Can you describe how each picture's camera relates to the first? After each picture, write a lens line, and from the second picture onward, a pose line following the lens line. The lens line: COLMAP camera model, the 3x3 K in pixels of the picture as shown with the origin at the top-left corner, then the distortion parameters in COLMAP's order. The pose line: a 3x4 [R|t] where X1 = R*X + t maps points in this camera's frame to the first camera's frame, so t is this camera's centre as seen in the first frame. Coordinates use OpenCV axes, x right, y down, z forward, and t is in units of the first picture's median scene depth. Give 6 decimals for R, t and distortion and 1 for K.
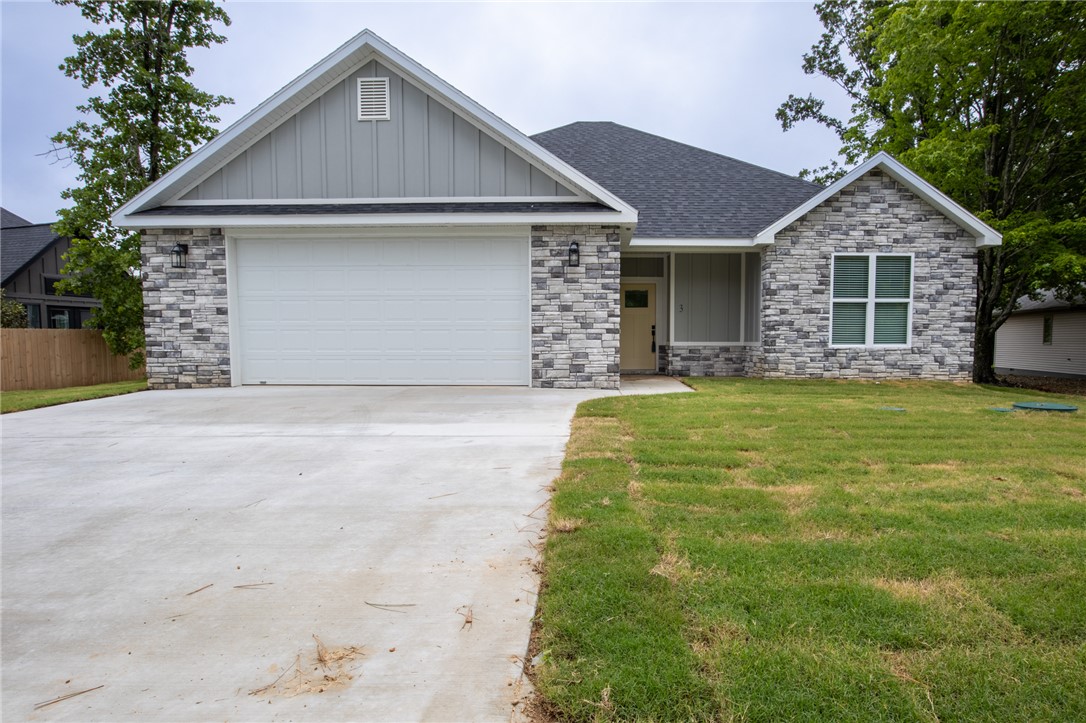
lens RADIAL K [[561.7, 0, 543.0], [0, 561.7, 361.5], [0, 0, 1]] dist [-0.014666, -0.000279]
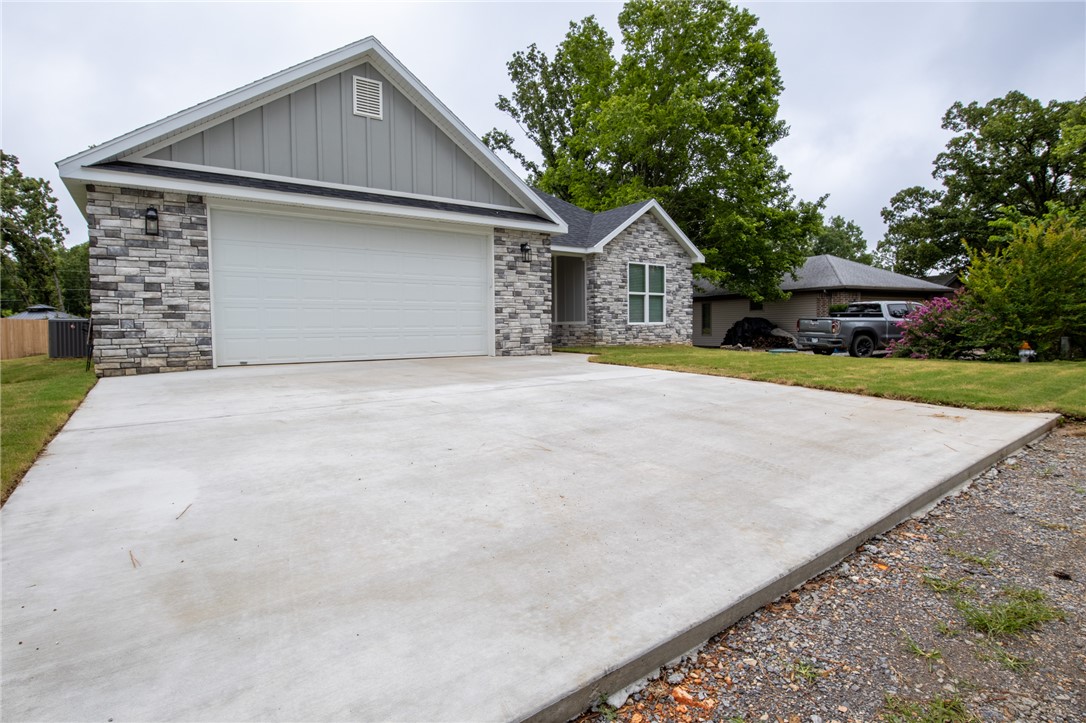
lens RADIAL K [[526.2, 0, 542.1], [0, 526.2, 326.9], [0, 0, 1]] dist [-0.002348, -0.000250]
pose [[0.819071, -0.008336, 0.573632, -0.609566], [0.028665, 0.999240, -0.026408, 0.015138], [-0.572976, 0.038073, 0.818687, -0.020793]]
